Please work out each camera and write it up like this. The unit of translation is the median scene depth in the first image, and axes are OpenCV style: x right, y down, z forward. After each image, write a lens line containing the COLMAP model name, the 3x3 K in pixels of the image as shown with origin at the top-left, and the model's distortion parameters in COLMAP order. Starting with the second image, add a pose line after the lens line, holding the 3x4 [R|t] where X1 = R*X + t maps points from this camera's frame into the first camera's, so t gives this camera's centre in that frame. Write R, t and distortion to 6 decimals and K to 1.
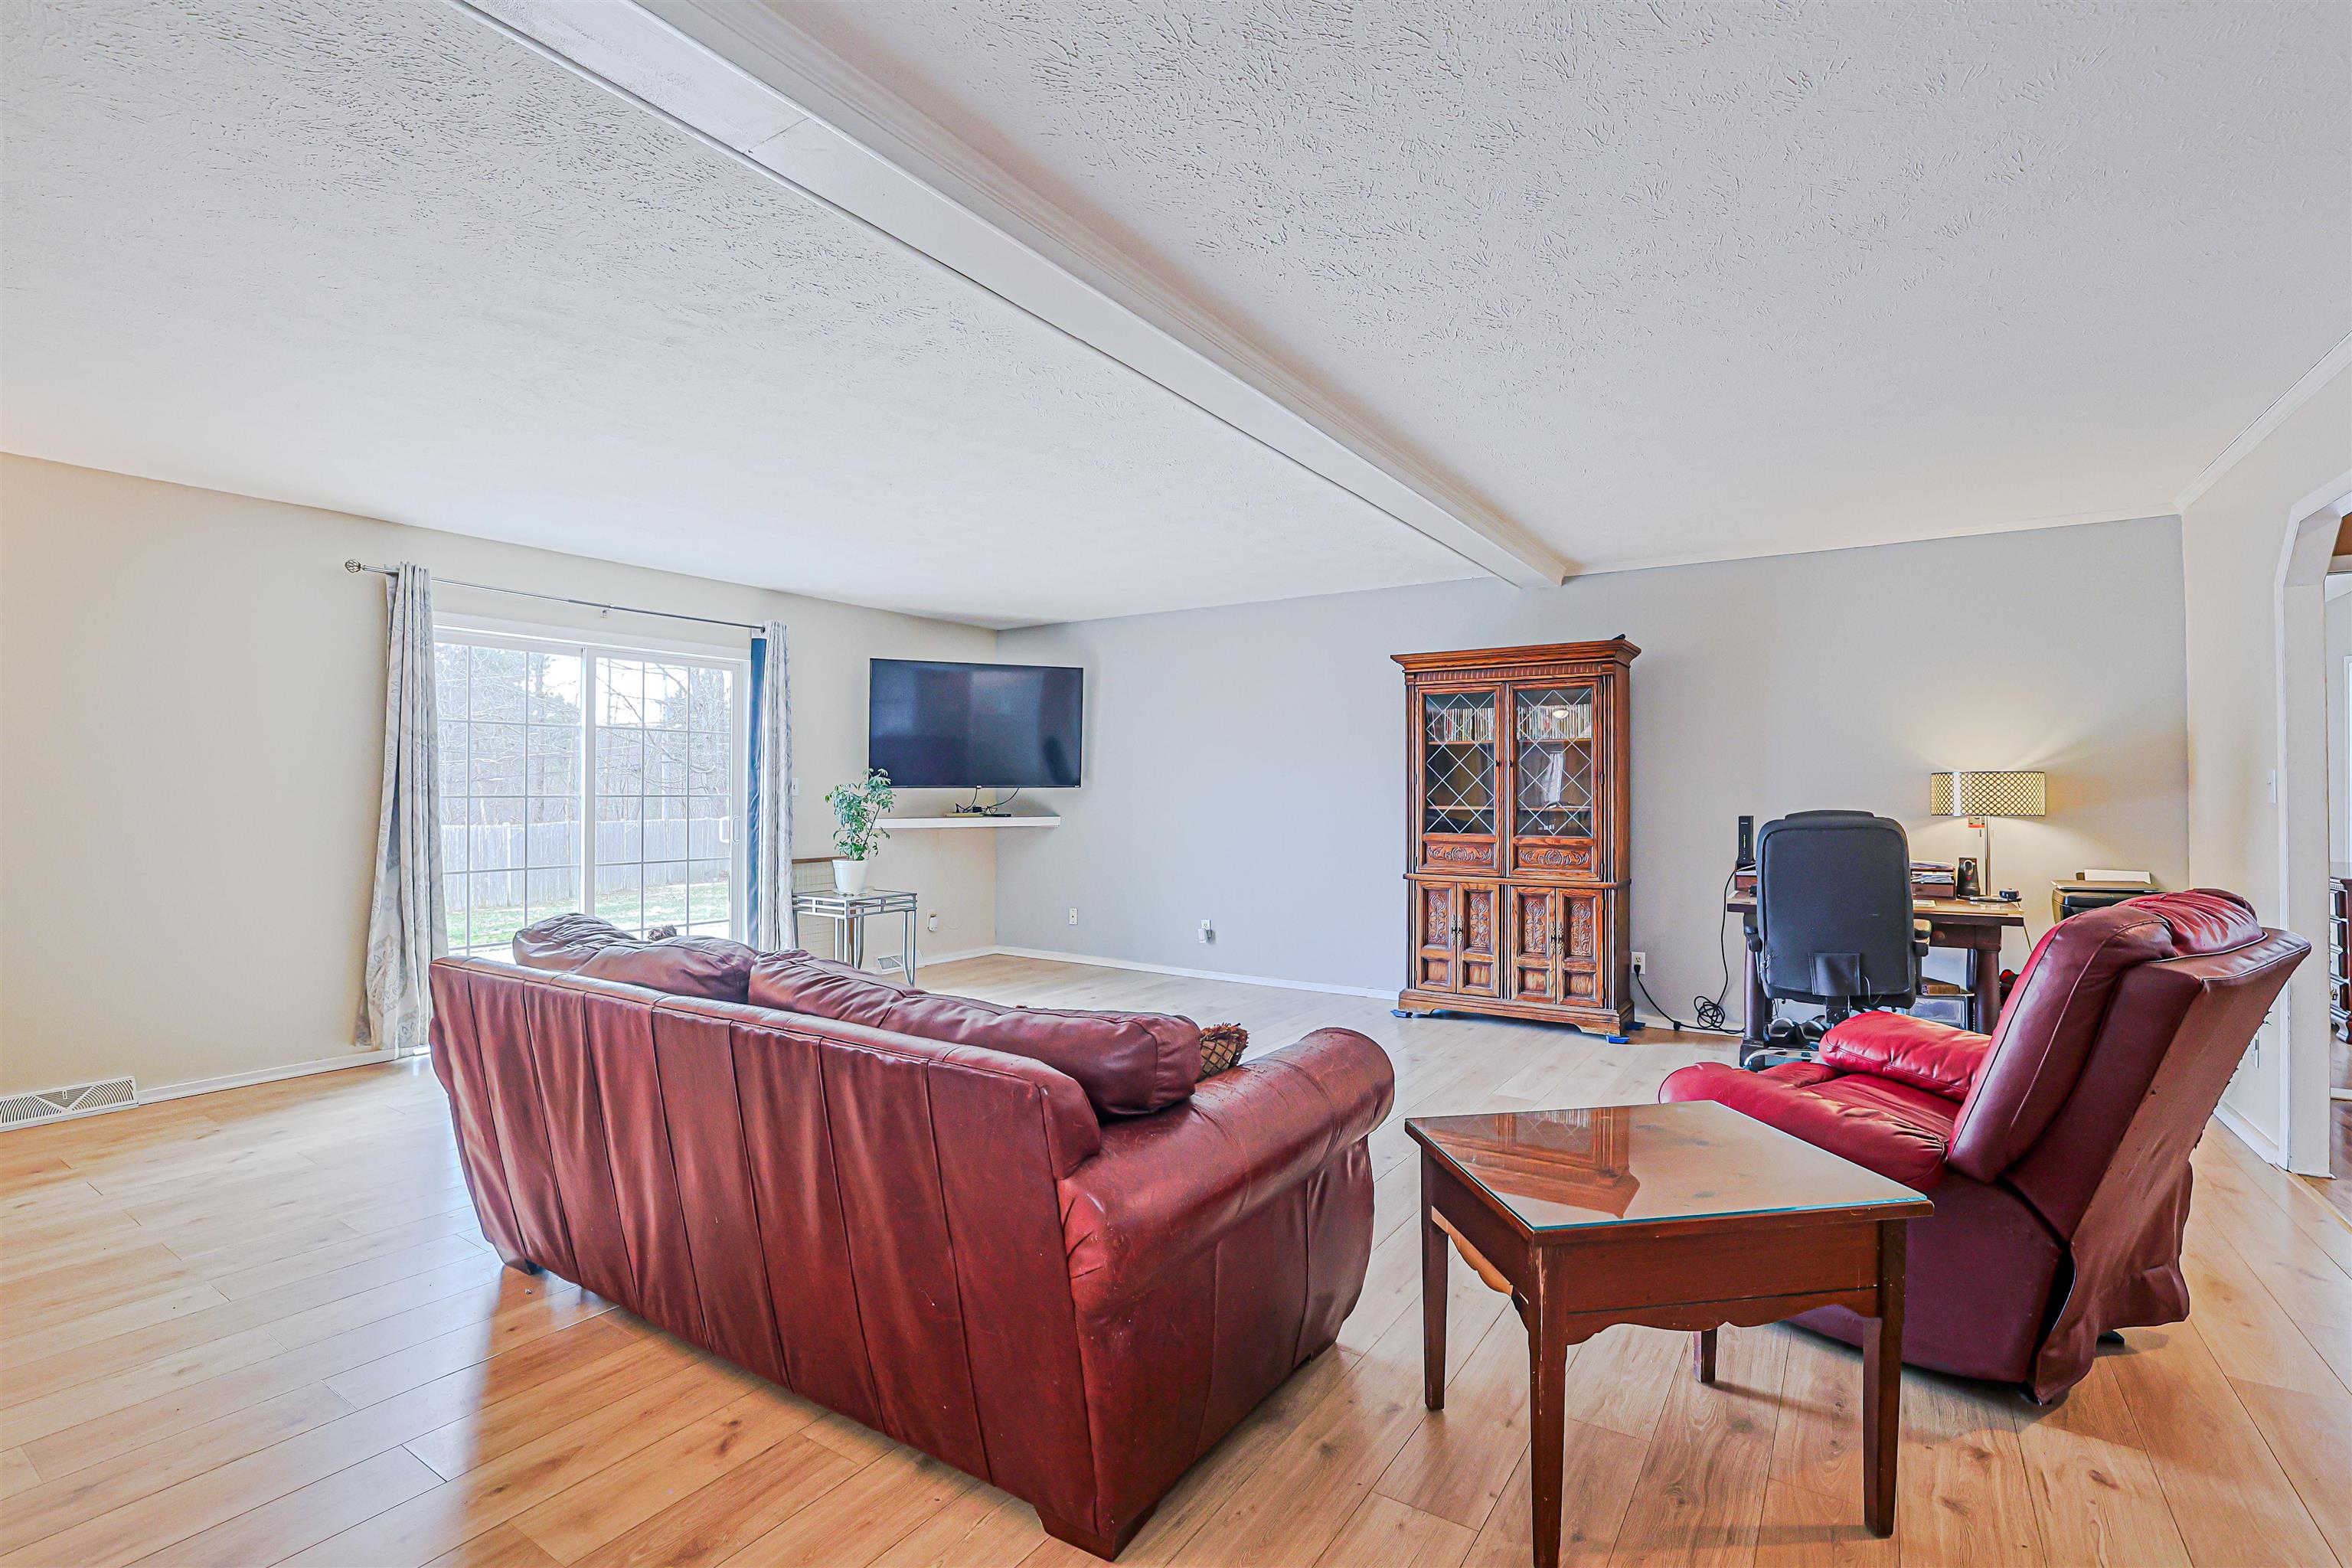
lens RADIAL K [[1073.5, 0, 1186.0], [0, 1073.5, 777.2], [0, 0, 1]] dist [-0.043513, 0.015512]
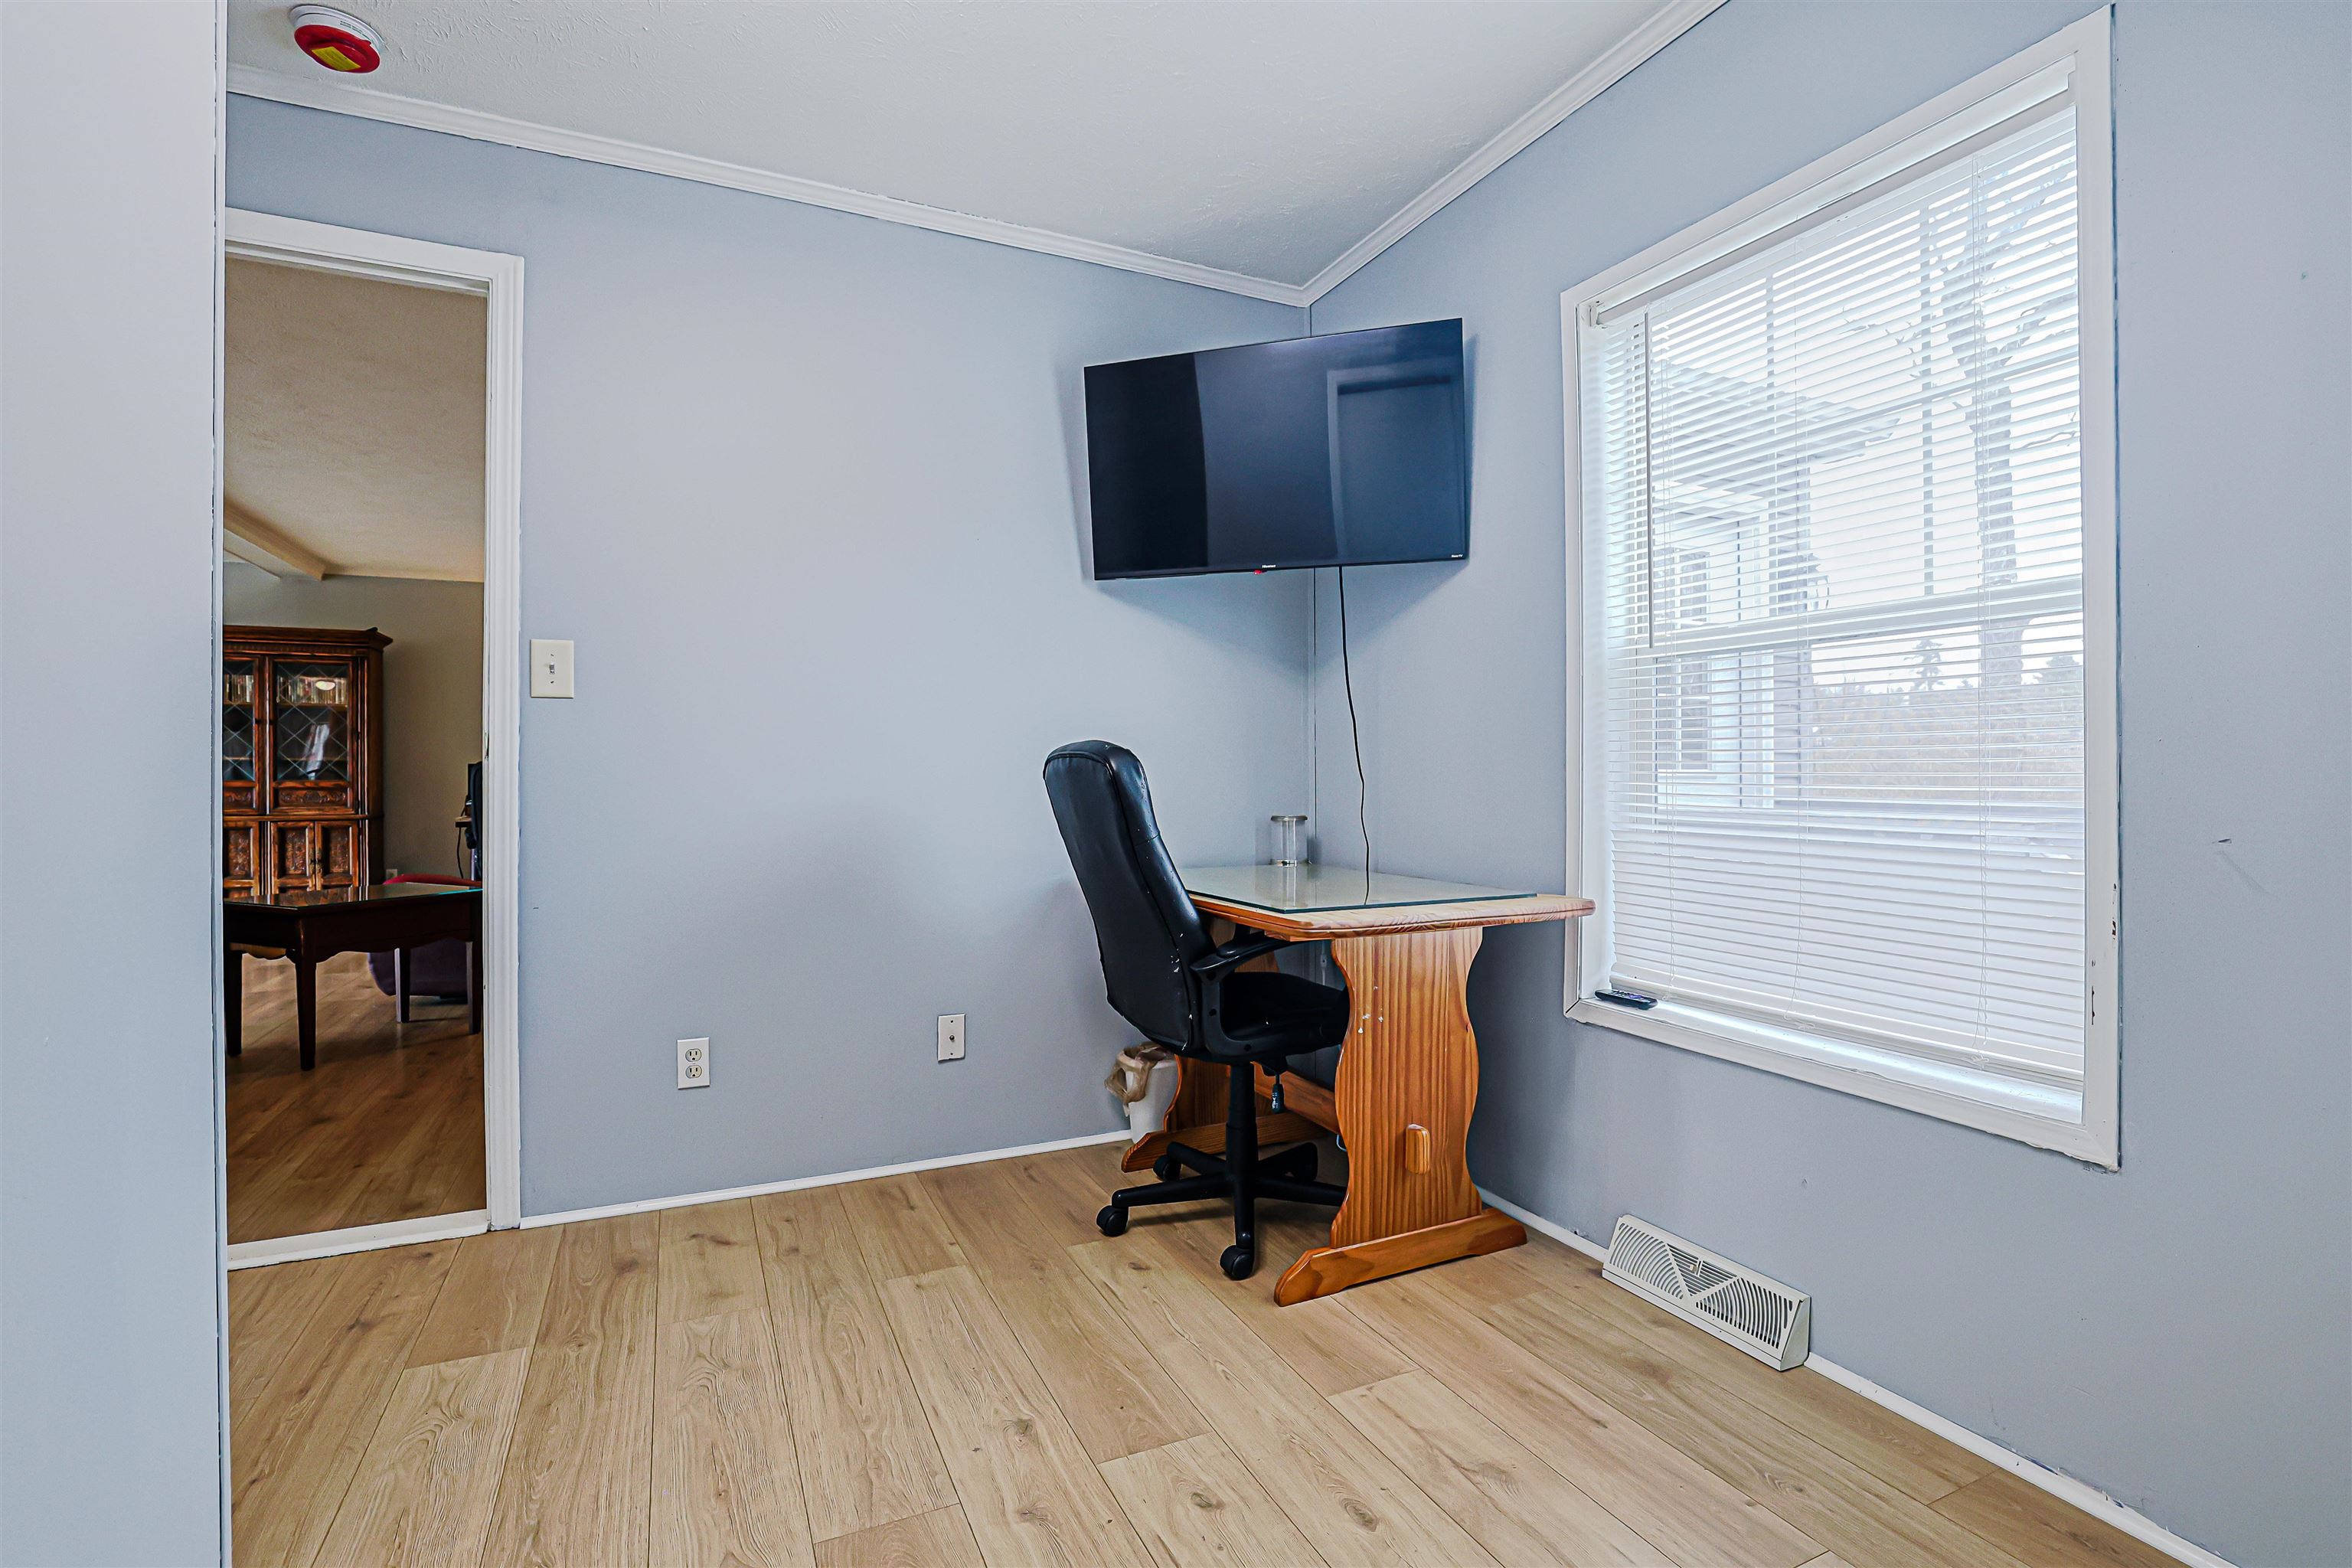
lens RADIAL K [[1073.5, 0, 1186.0], [0, 1073.5, 777.2], [0, 0, 1]] dist [-0.043513, 0.015512]
pose [[0.522444, -0.005305, 0.852657, -0.170875], [-0.005960, 0.999934, 0.009873, 0.032179], [-0.852653, -0.010240, 0.522378, -0.519558]]
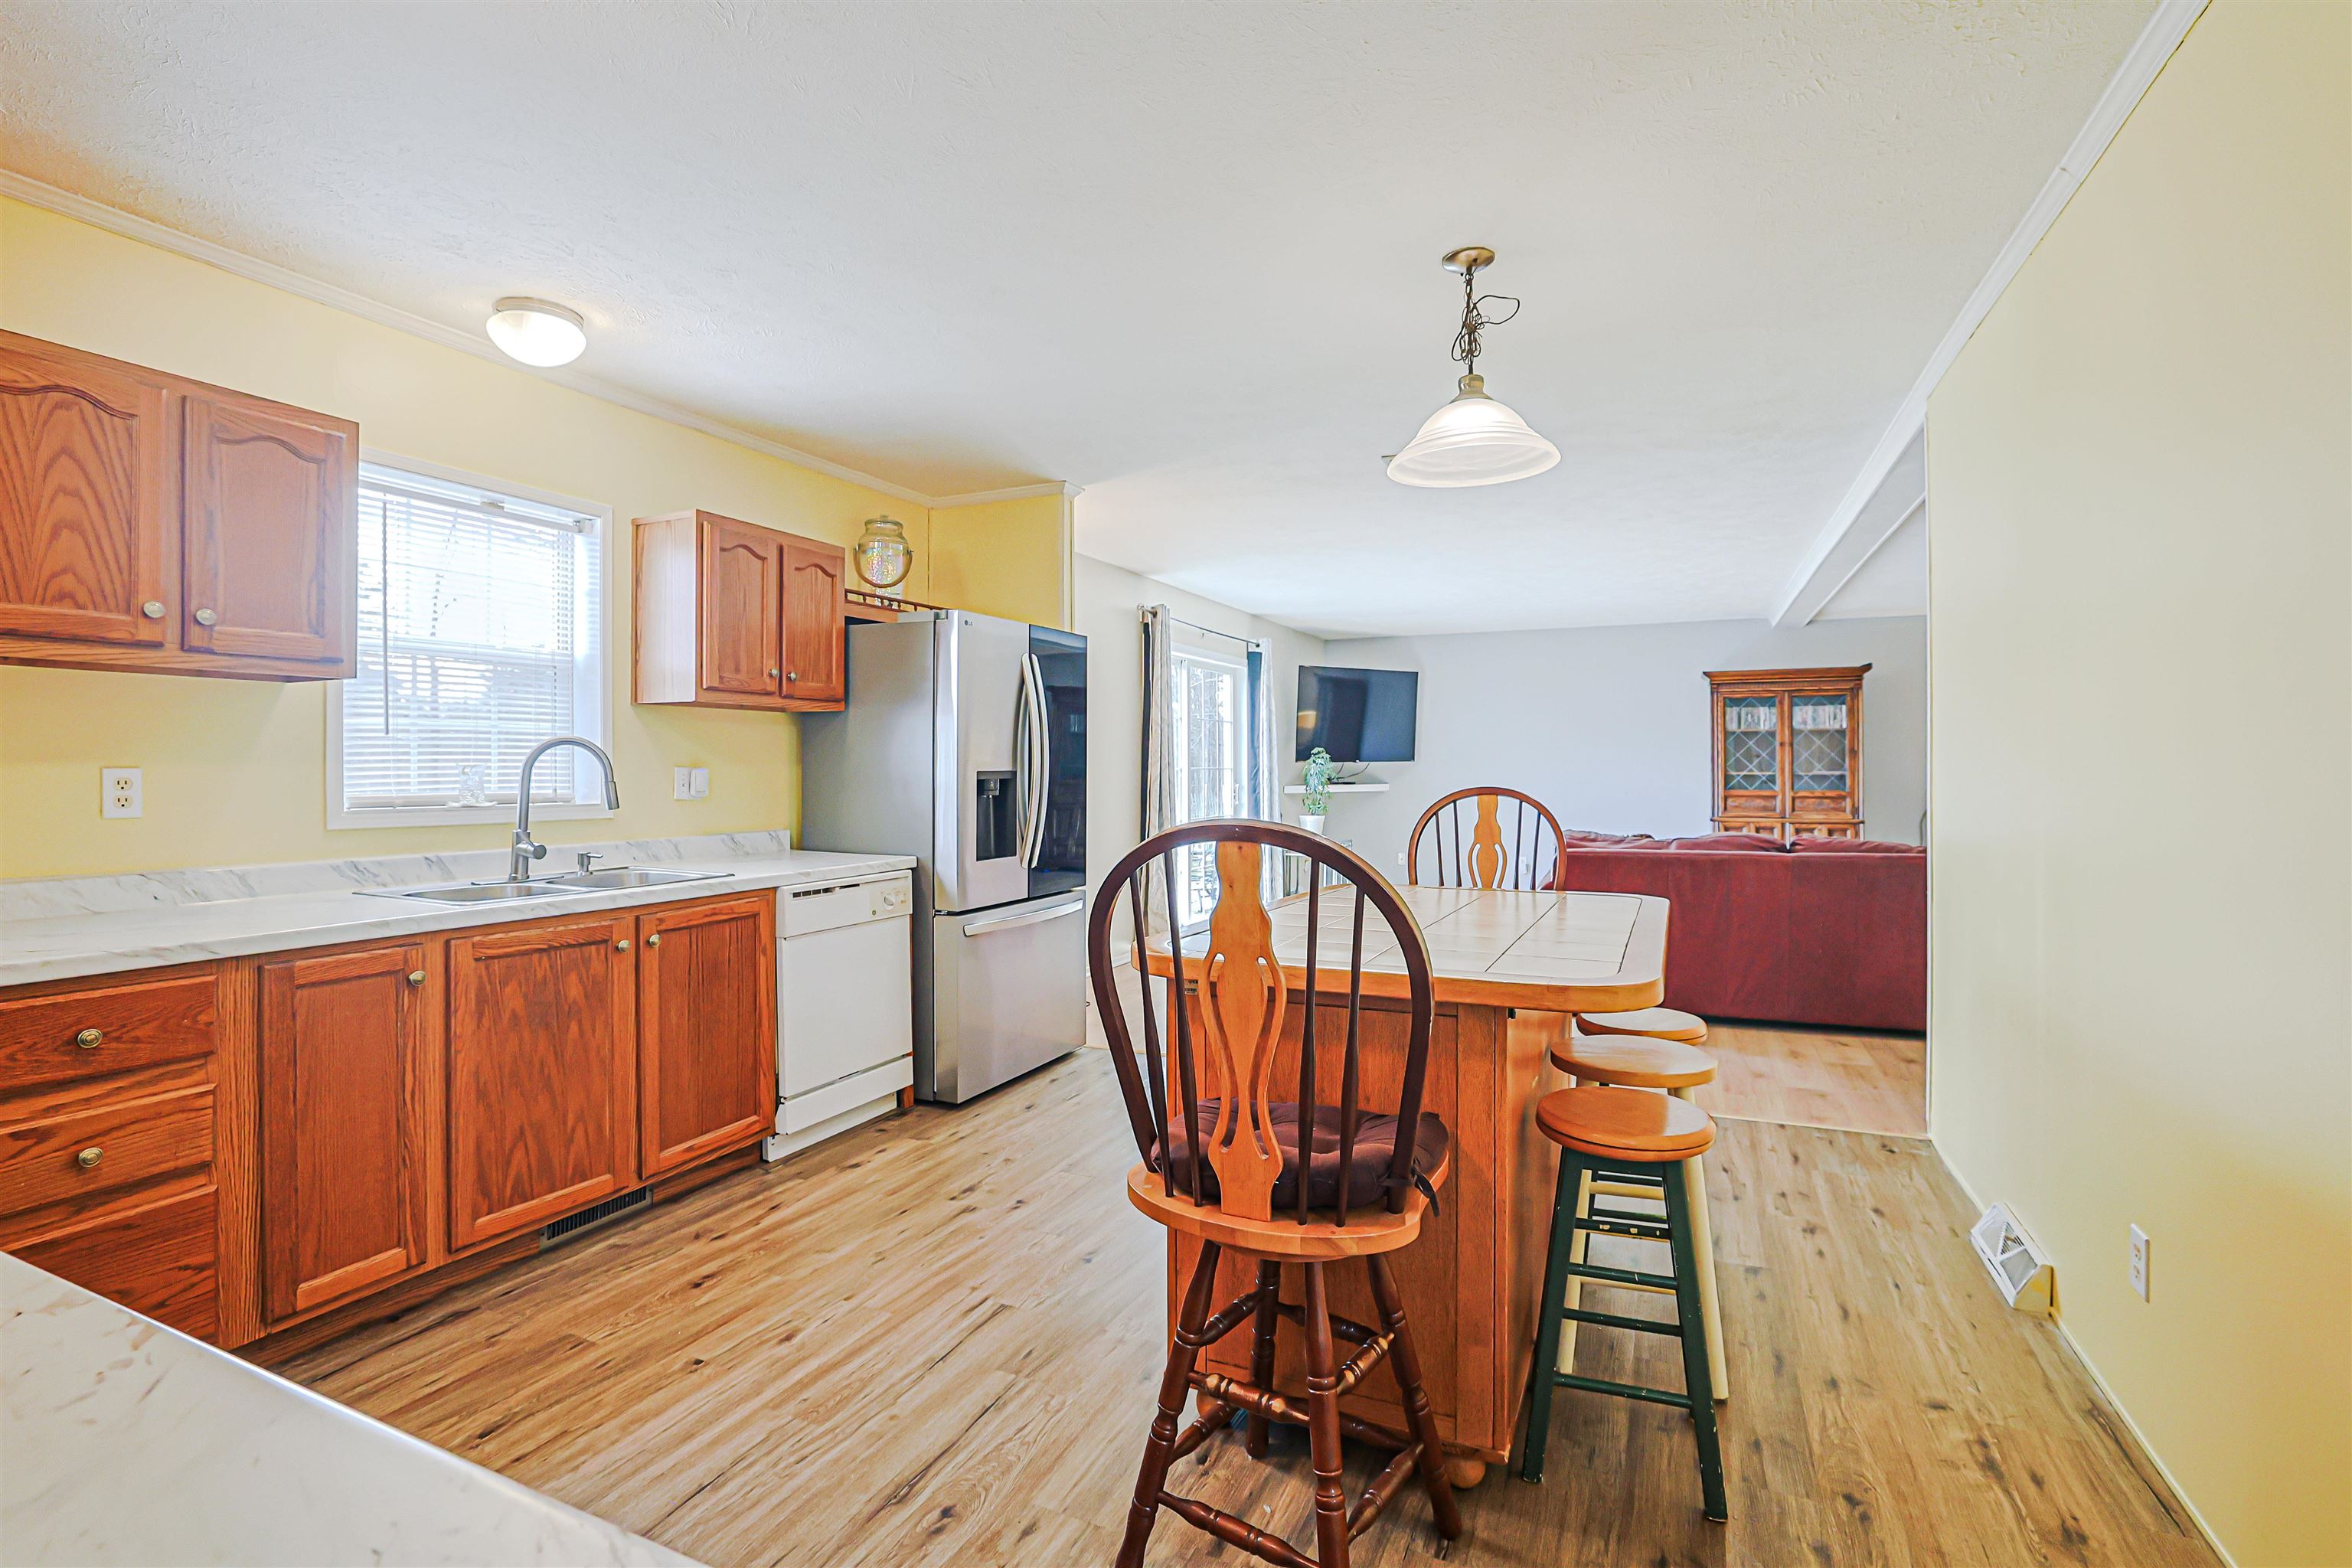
lens RADIAL K [[1090.0, 0, 1179.9], [0, 1090.0, 796.7], [0, 0, 1]] dist [-0.044532, 0.016709]
pose [[0.990136, -0.007085, 0.139930, -0.784363], [0.002196, 0.999383, 0.035064, 0.006548], [-0.140093, -0.034411, 0.989540, -0.416490]]
